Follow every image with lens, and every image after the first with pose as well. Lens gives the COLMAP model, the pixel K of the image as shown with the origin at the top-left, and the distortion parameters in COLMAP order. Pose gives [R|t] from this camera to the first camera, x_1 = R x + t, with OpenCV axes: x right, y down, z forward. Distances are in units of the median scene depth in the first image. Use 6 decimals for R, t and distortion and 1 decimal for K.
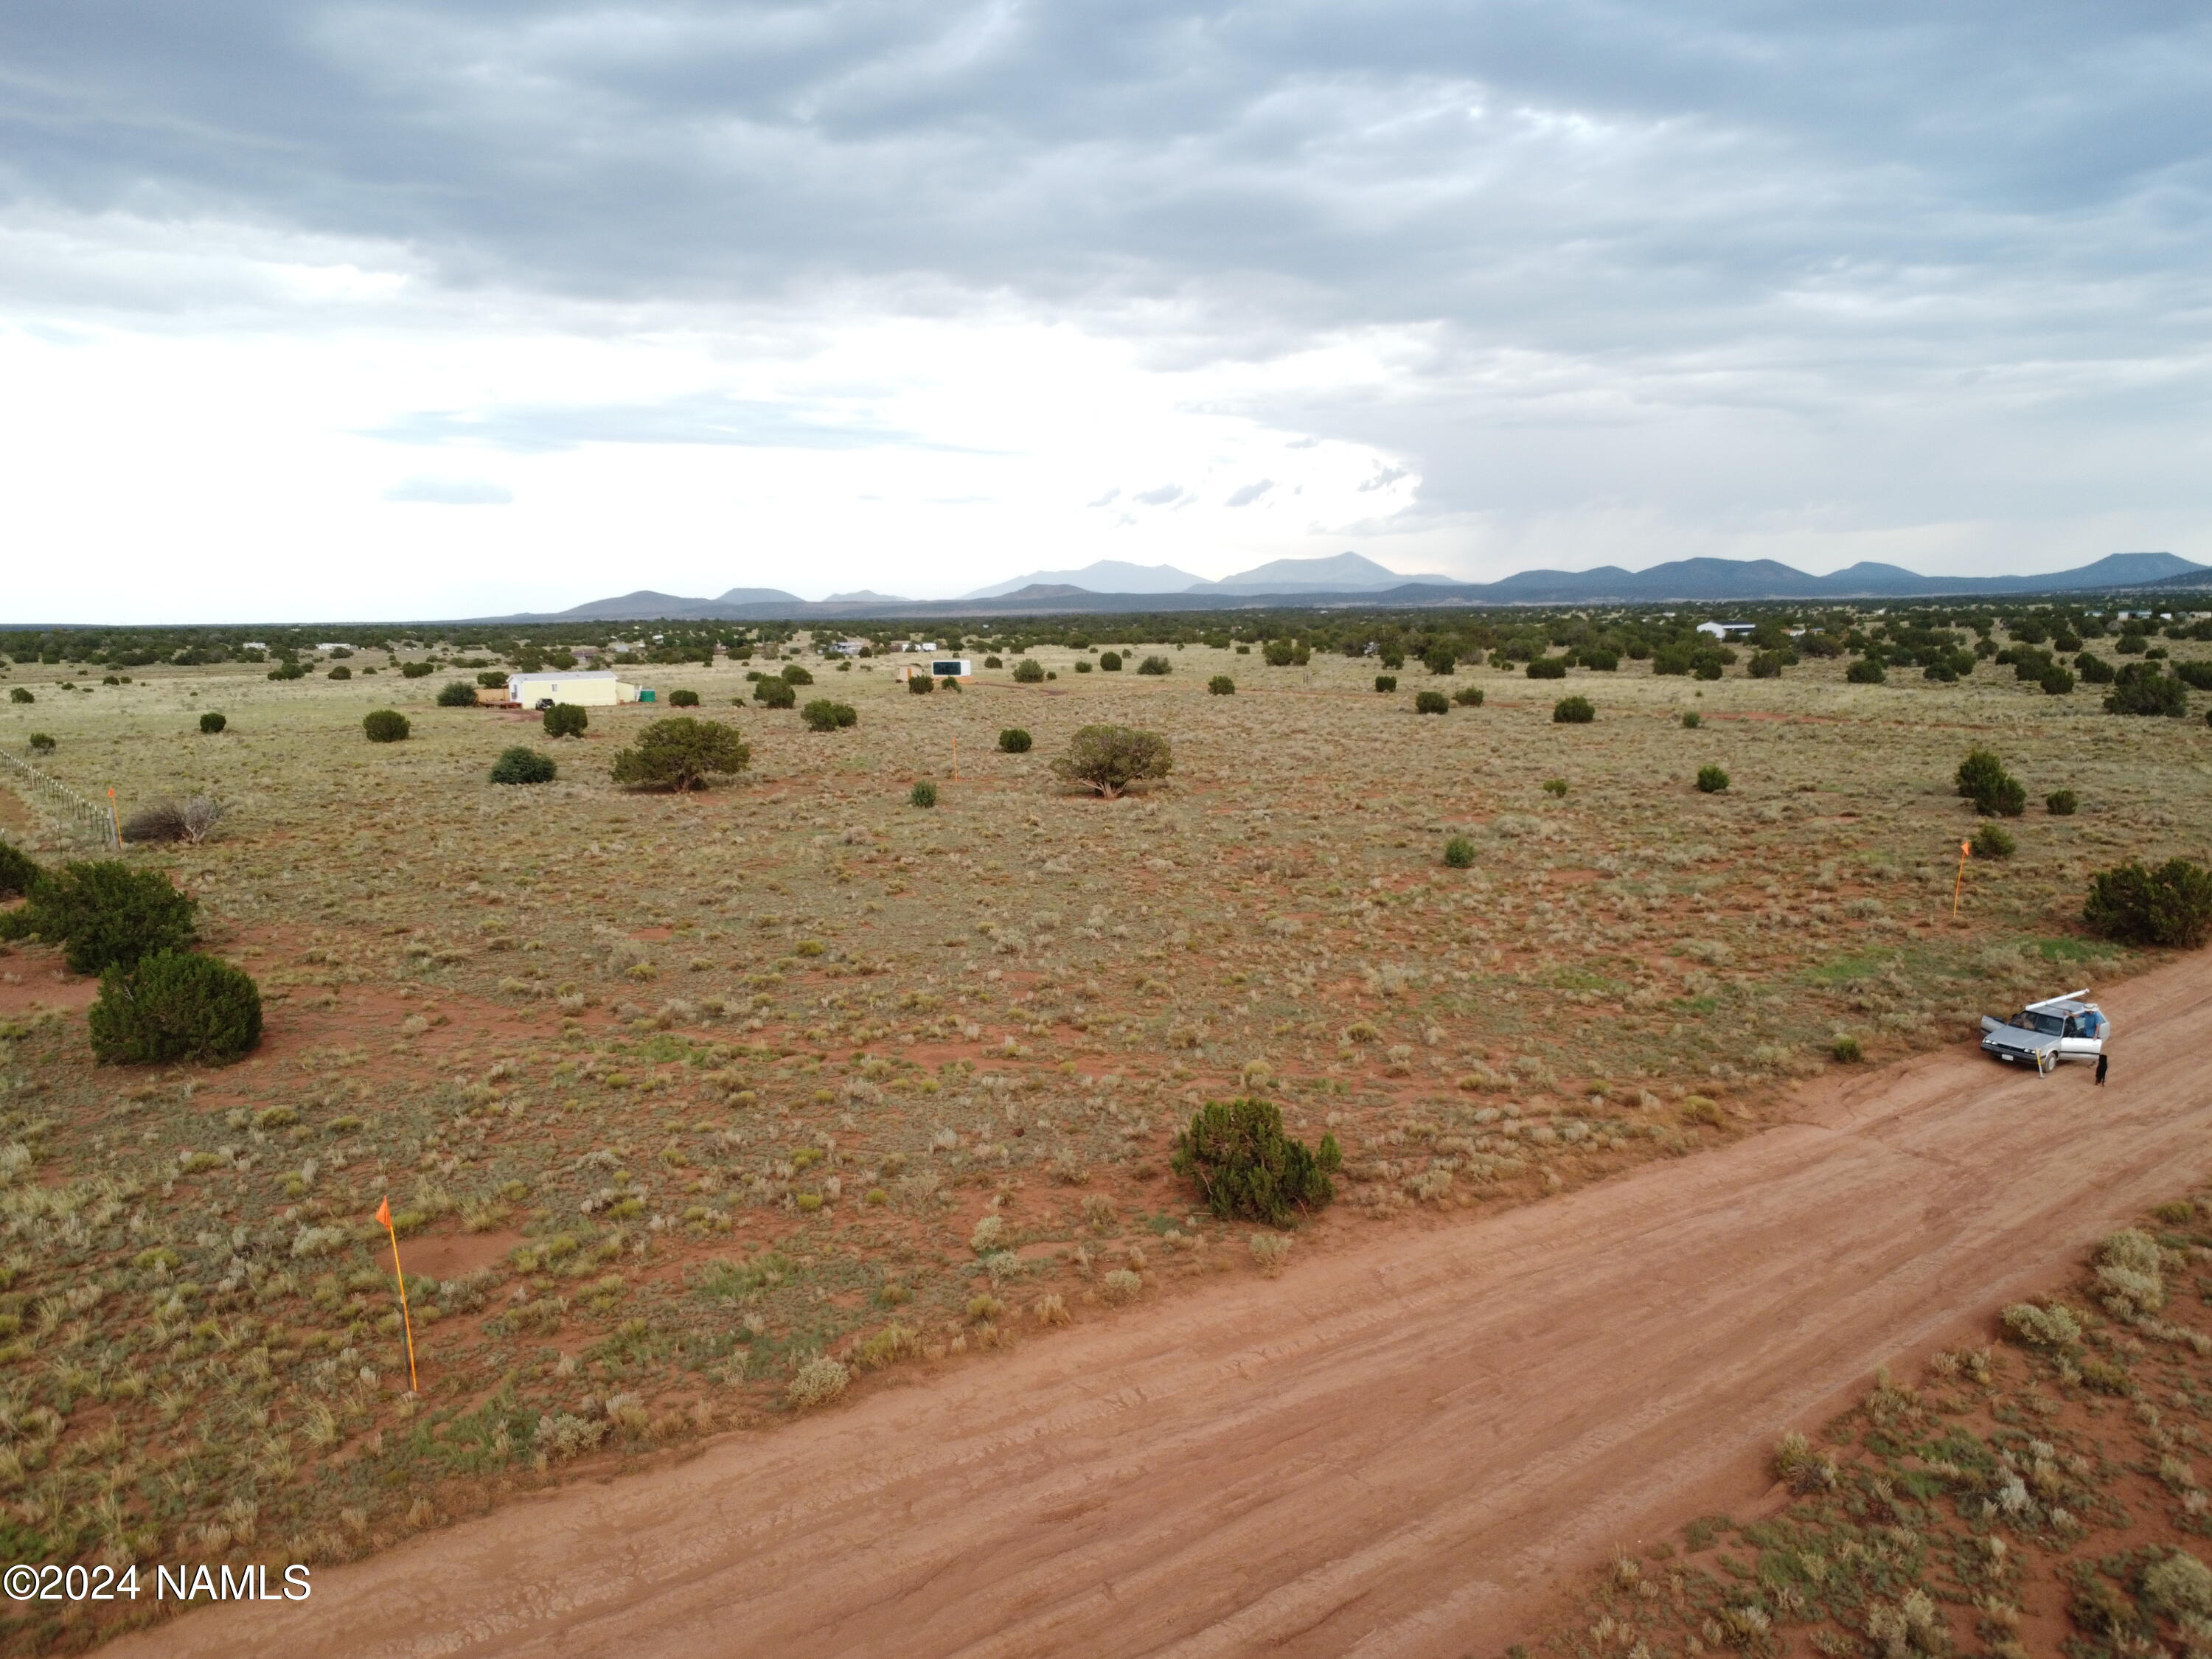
lens RADIAL K [[1653.3, 0, 1111.2], [0, 1653.3, 836.9], [0, 0, 1]] dist [0.006823, -0.005877]
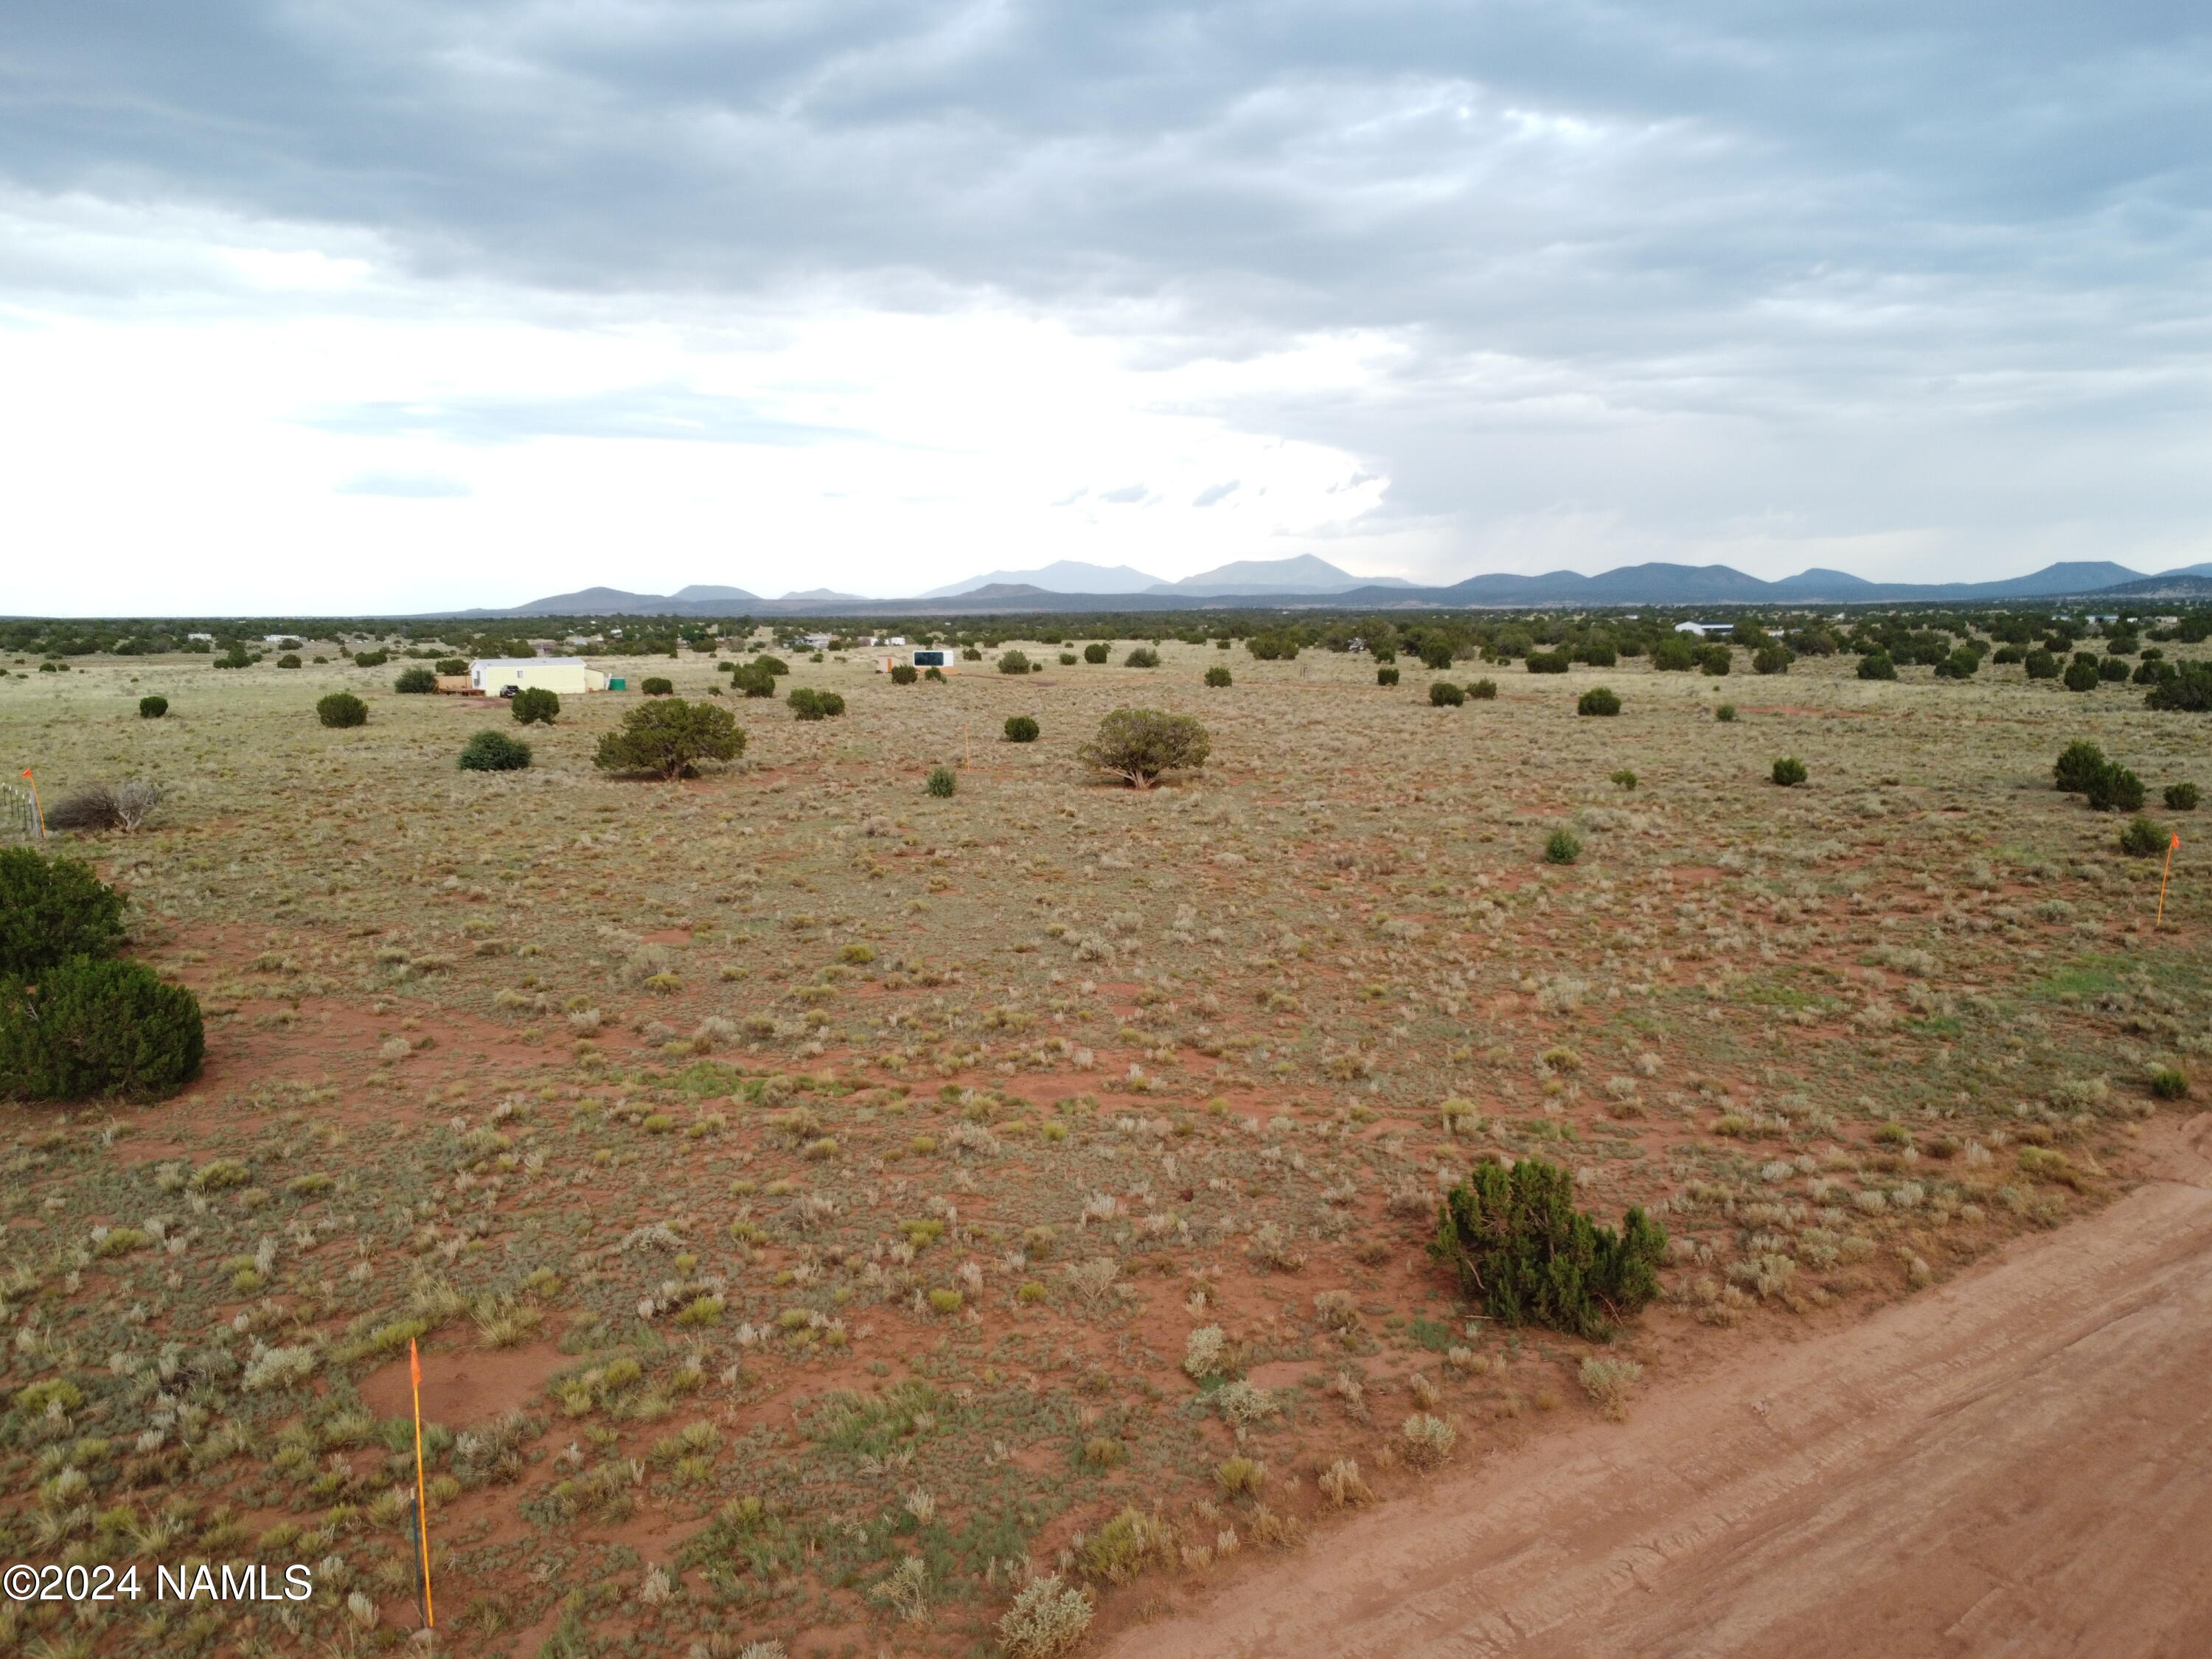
lens RADIAL K [[1653.3, 0, 1111.2], [0, 1653.3, 836.9], [0, 0, 1]] dist [0.006823, -0.005877]
pose [[0.999658, 0.004169, 0.025808, -0.087317], [-0.004161, 0.999991, -0.000338, 0.007991], [-0.025809, 0.000231, 0.999667, 0.172425]]
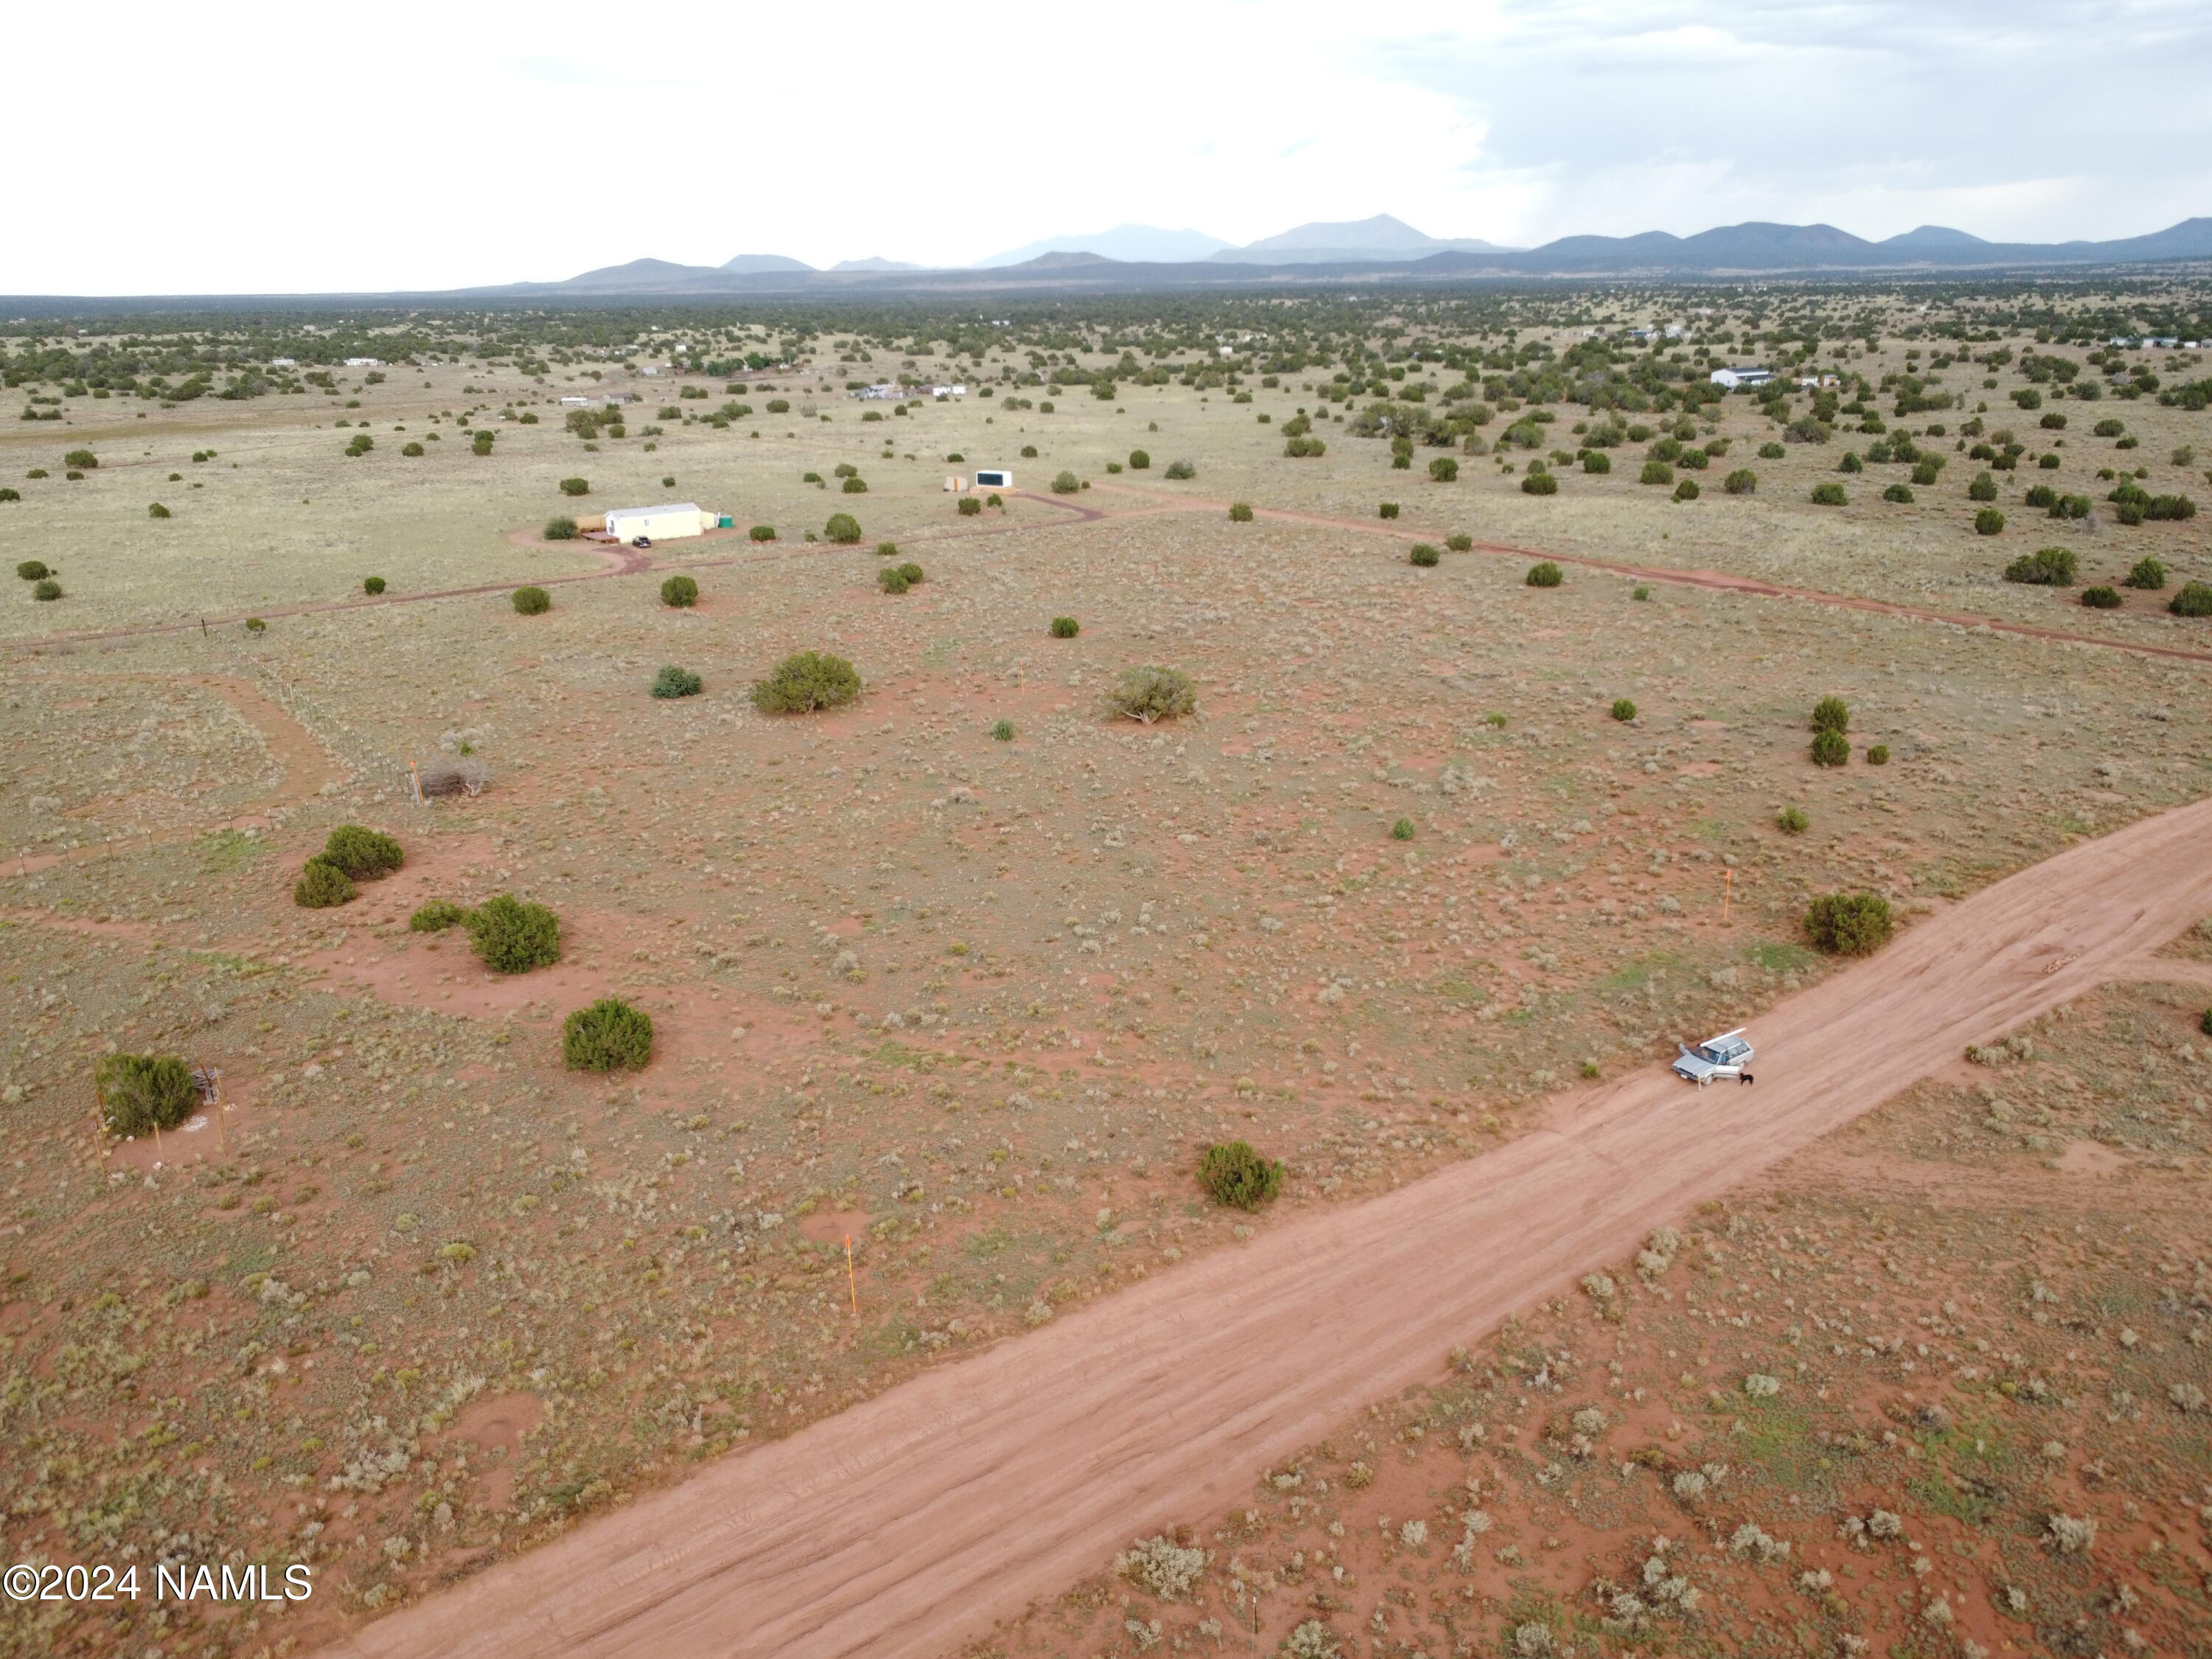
lens RADIAL K [[1649.1, 0, 1116.4], [0, 1649.1, 828.8], [0, 0, 1]] dist [0.009484, -0.000566]
pose [[0.999954, 0.005111, -0.008120, -0.029018], [-0.003526, 0.982854, 0.184352, -0.378089], [0.008923, -0.184315, 0.982827, -0.558912]]
